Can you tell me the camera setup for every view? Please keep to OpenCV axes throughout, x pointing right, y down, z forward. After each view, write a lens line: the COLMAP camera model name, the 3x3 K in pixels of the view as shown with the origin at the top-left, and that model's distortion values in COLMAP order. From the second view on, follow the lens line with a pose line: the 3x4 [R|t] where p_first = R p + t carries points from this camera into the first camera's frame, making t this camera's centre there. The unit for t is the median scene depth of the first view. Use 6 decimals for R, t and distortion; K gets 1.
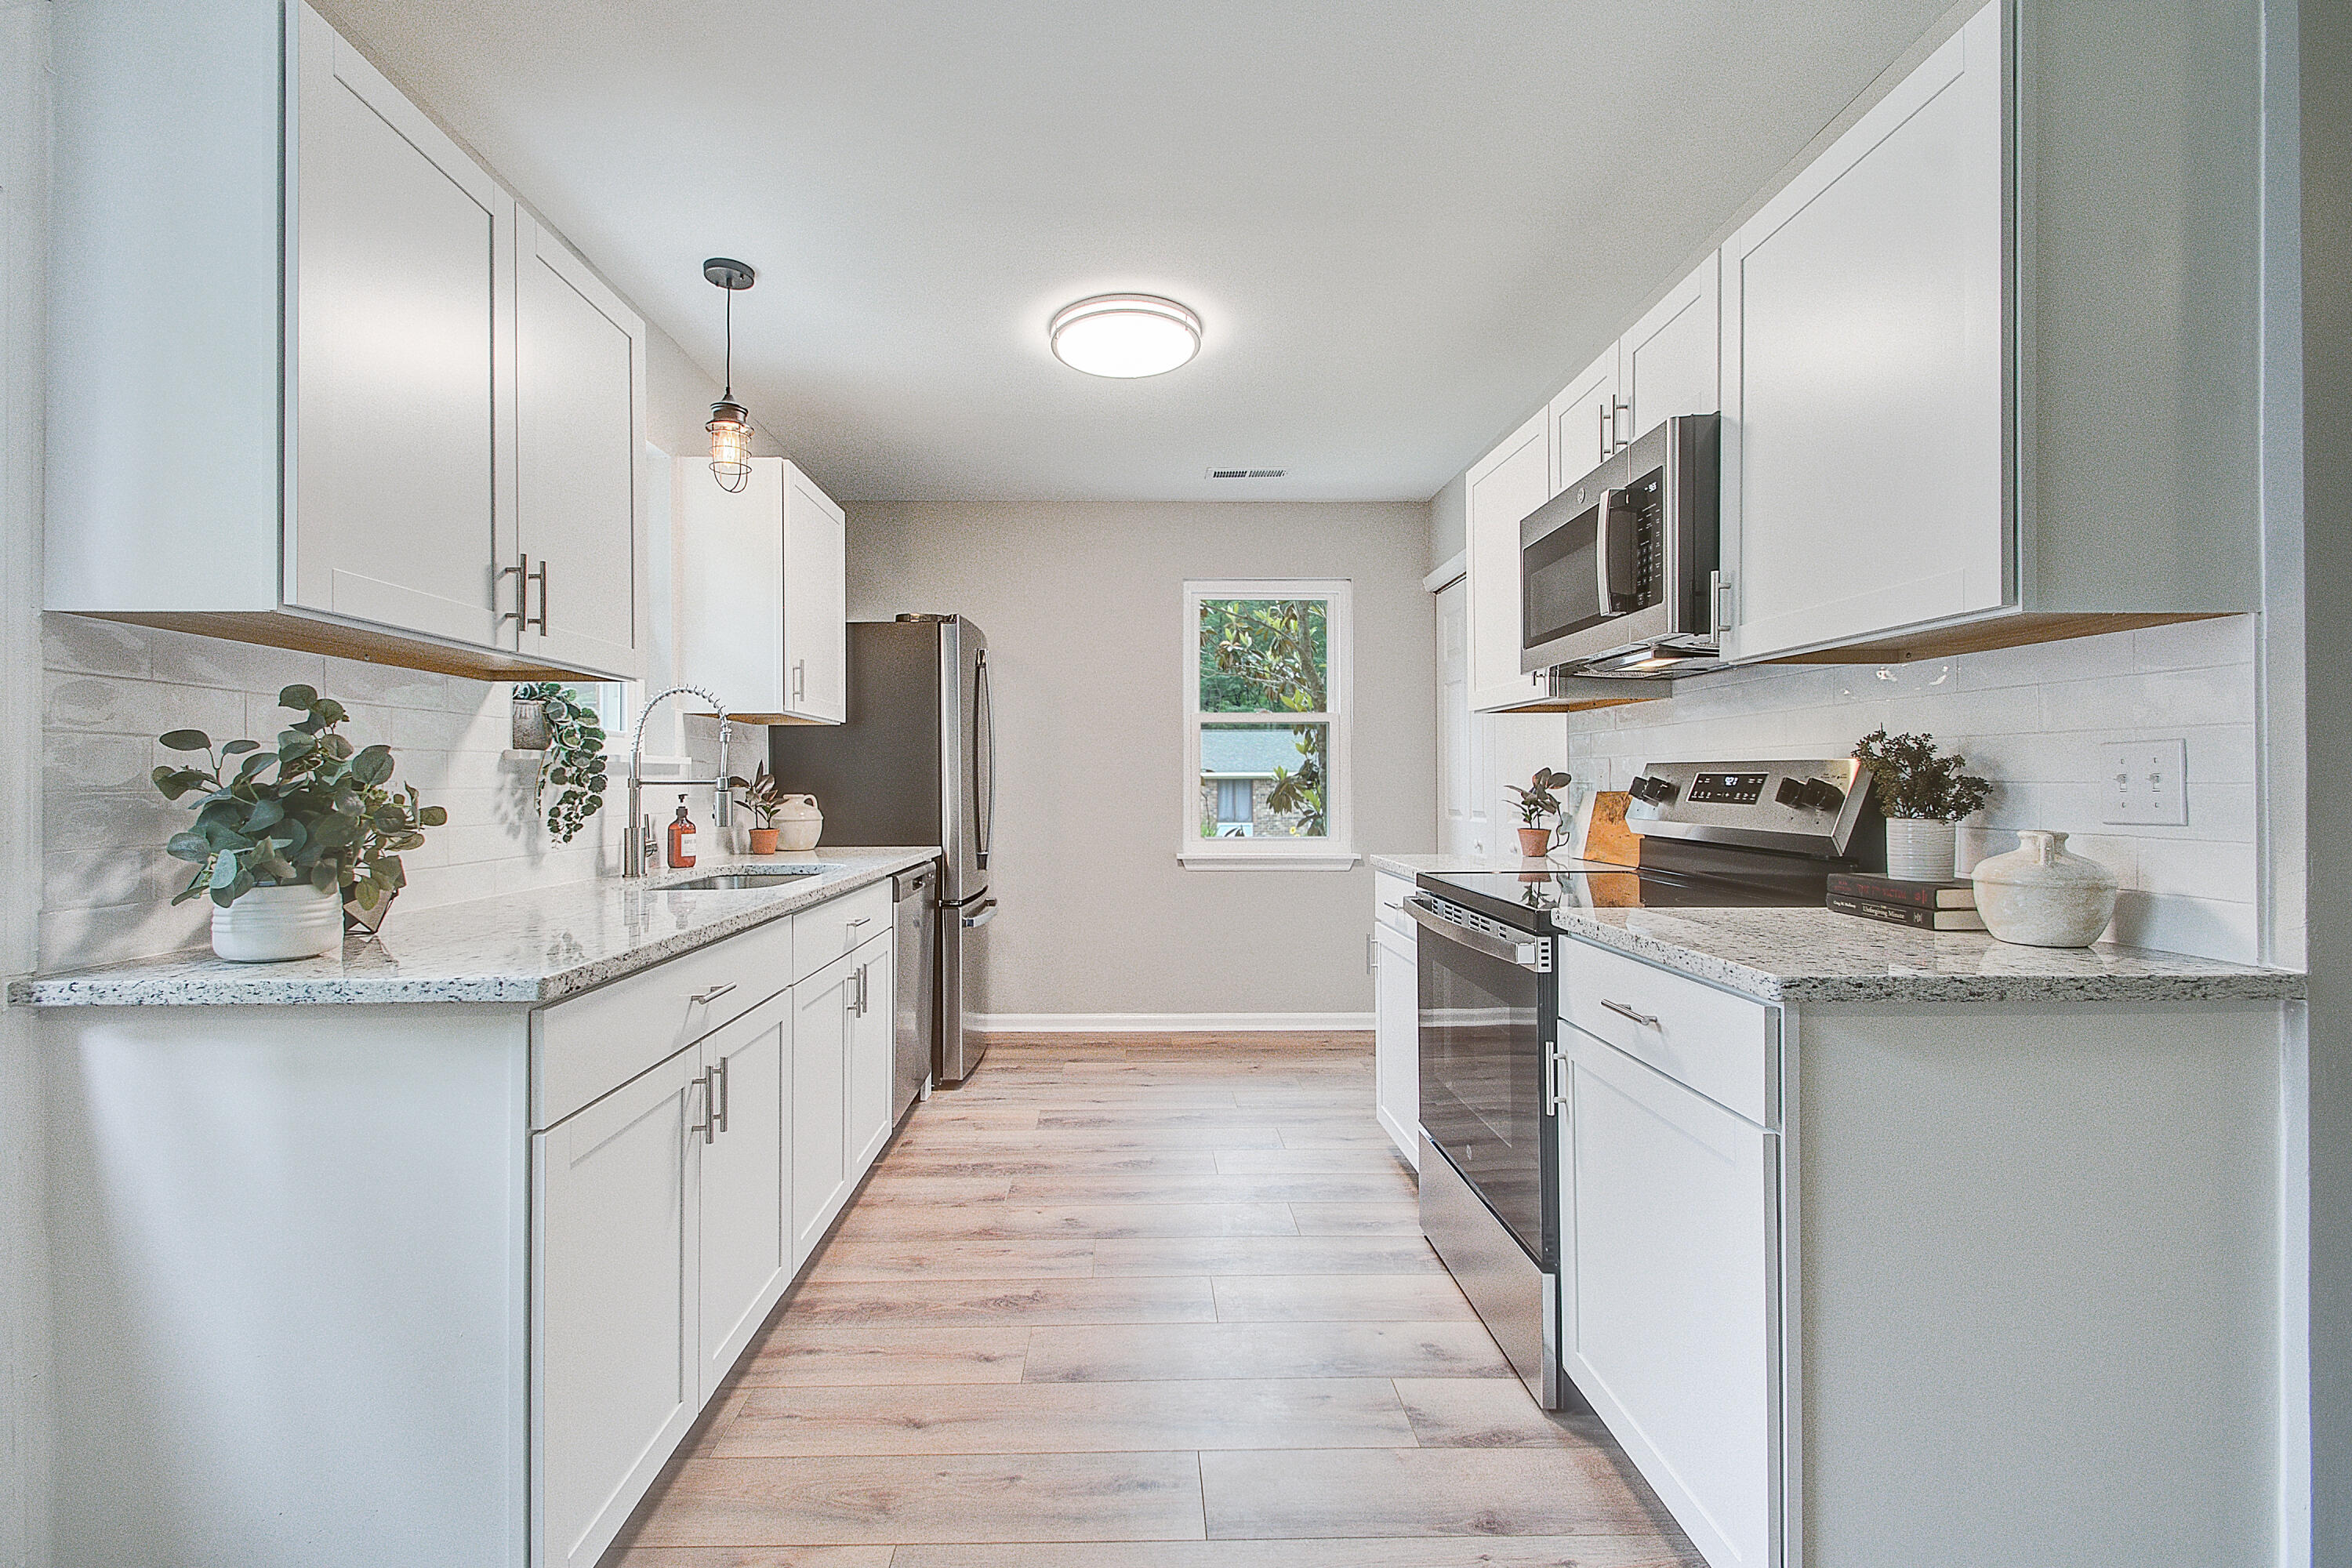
lens RADIAL K [[1024.4, 0, 1142.6], [0, 1024.4, 779.2], [0, 0, 1]] dist [0.011862, -0.000257]
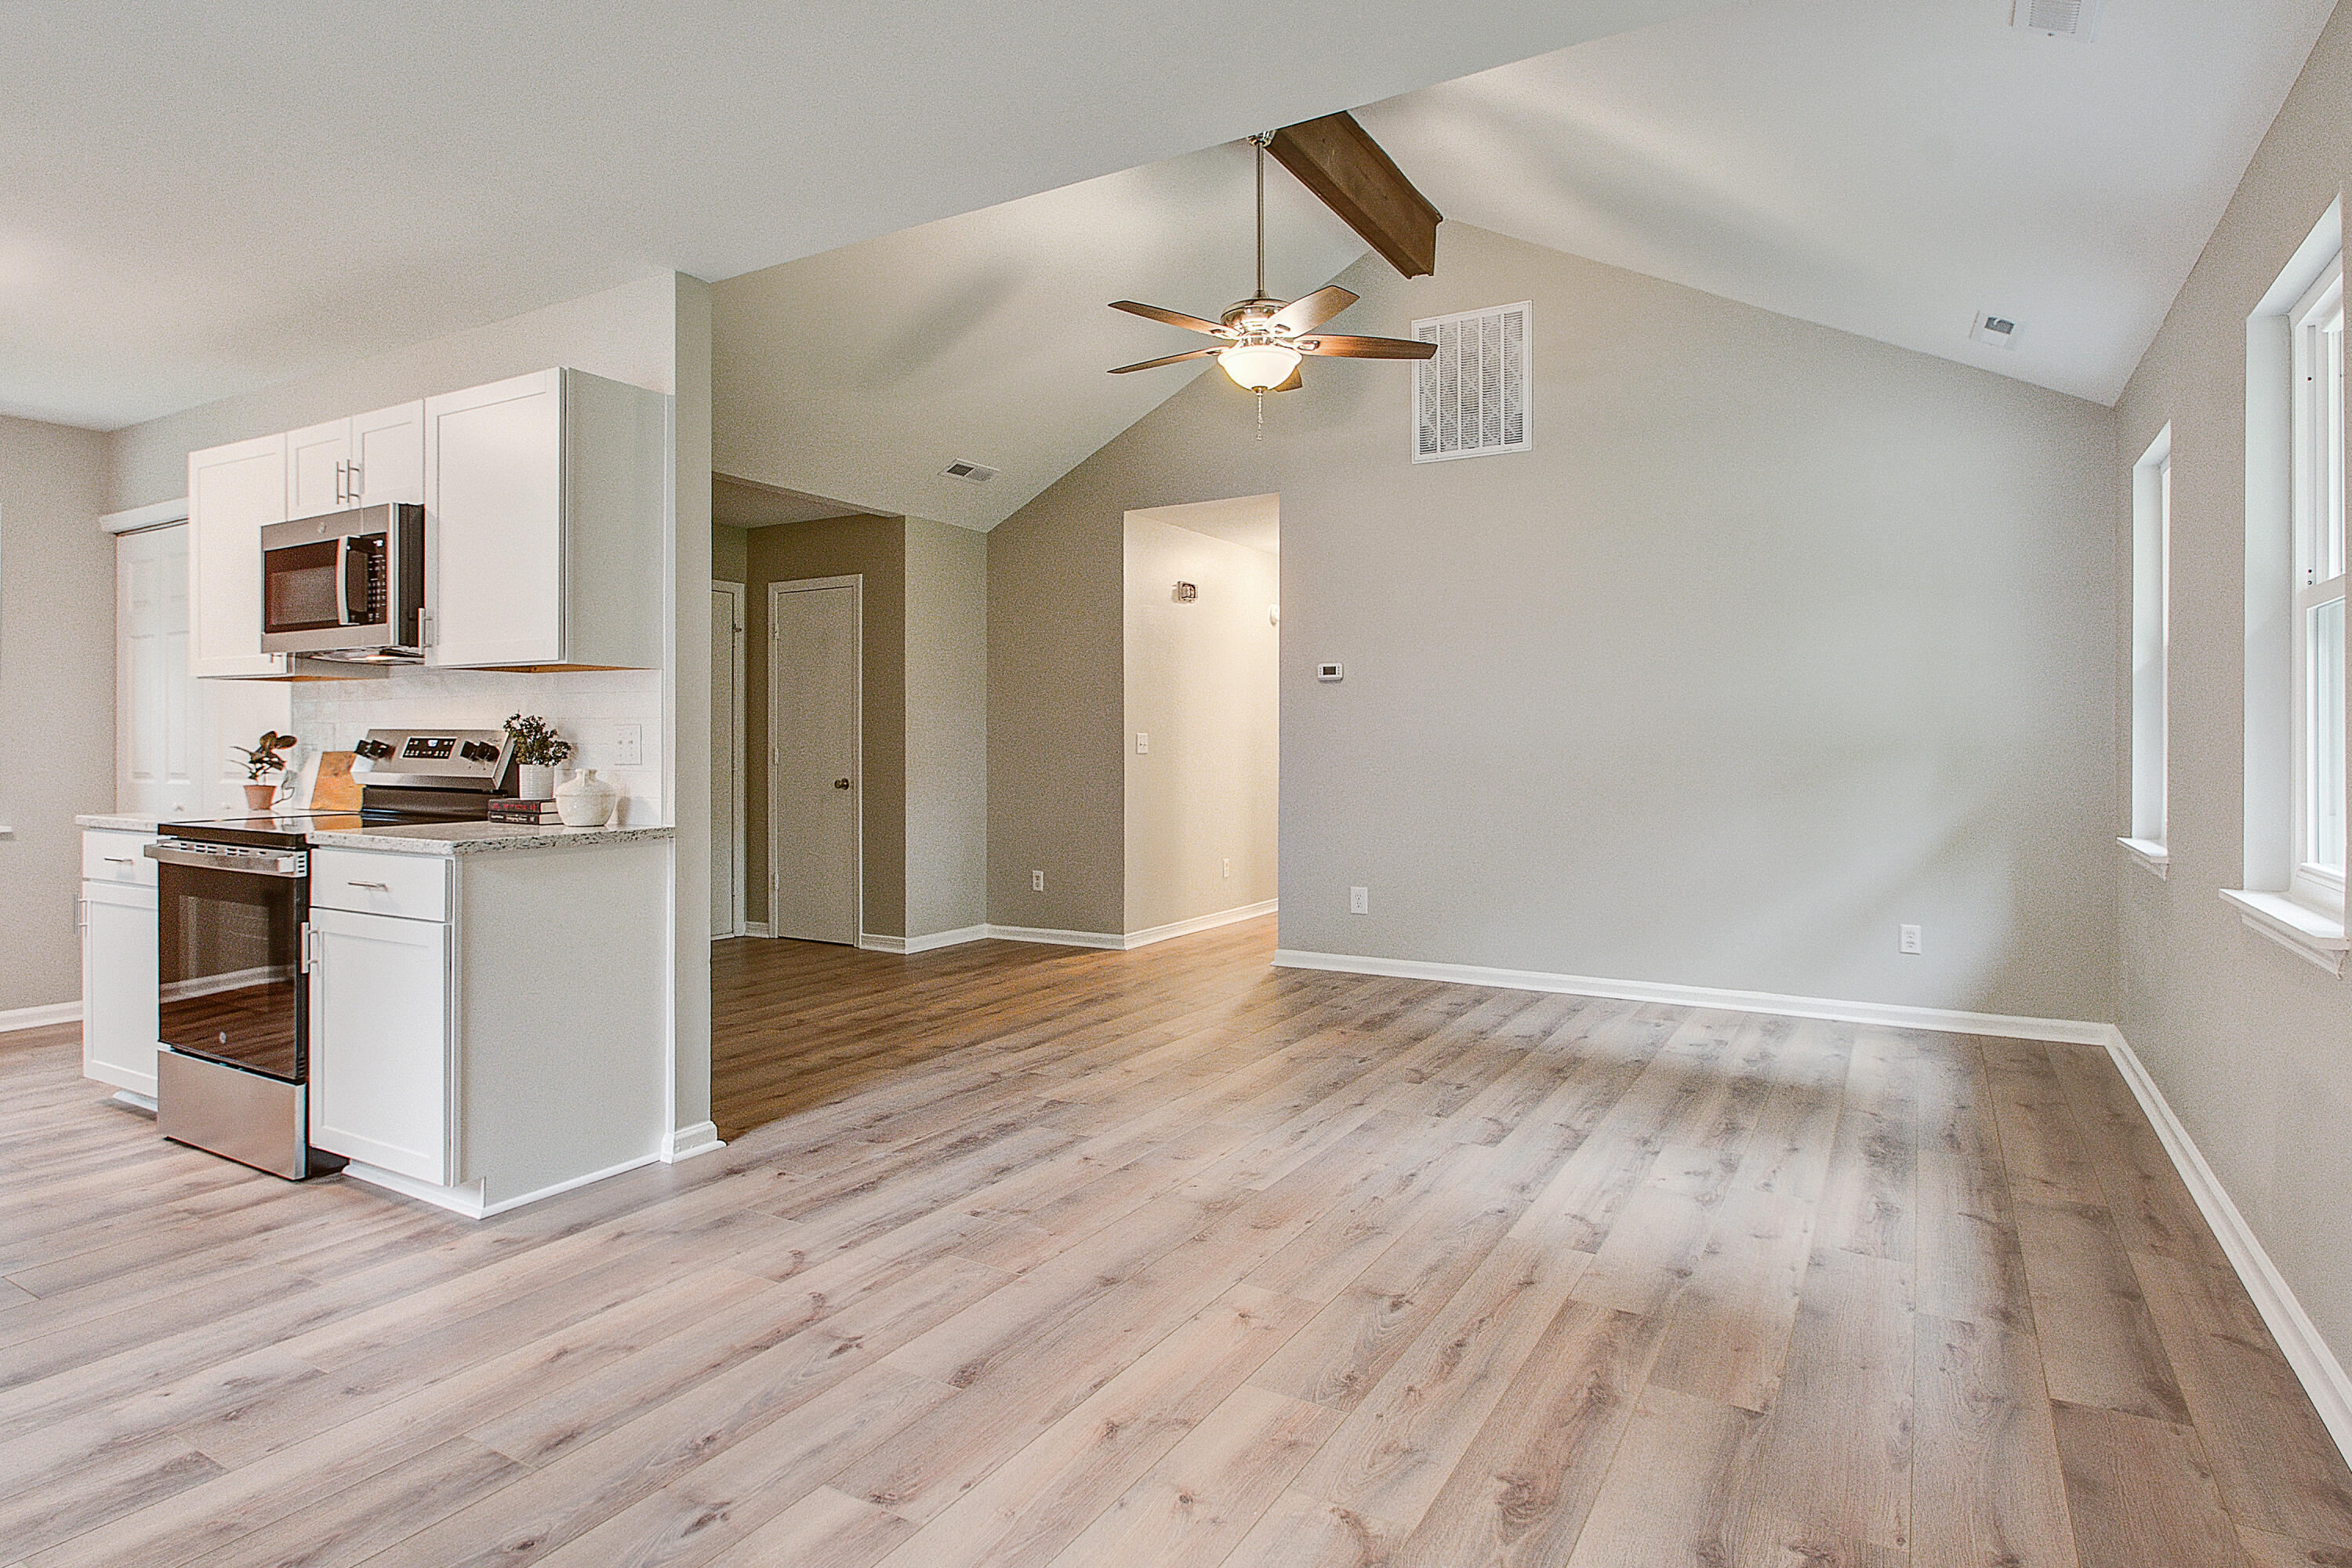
lens RADIAL K [[1291.2, 0, 1157.9], [0, 1291.2, 736.3], [0, 0, 1]] dist [0.005264, -0.000964]
pose [[0.520518, 0.006938, 0.853823, -0.444756], [-0.004777, 0.999975, -0.005214, -0.003235], [-0.853837, -0.001365, 0.520538, -0.808874]]
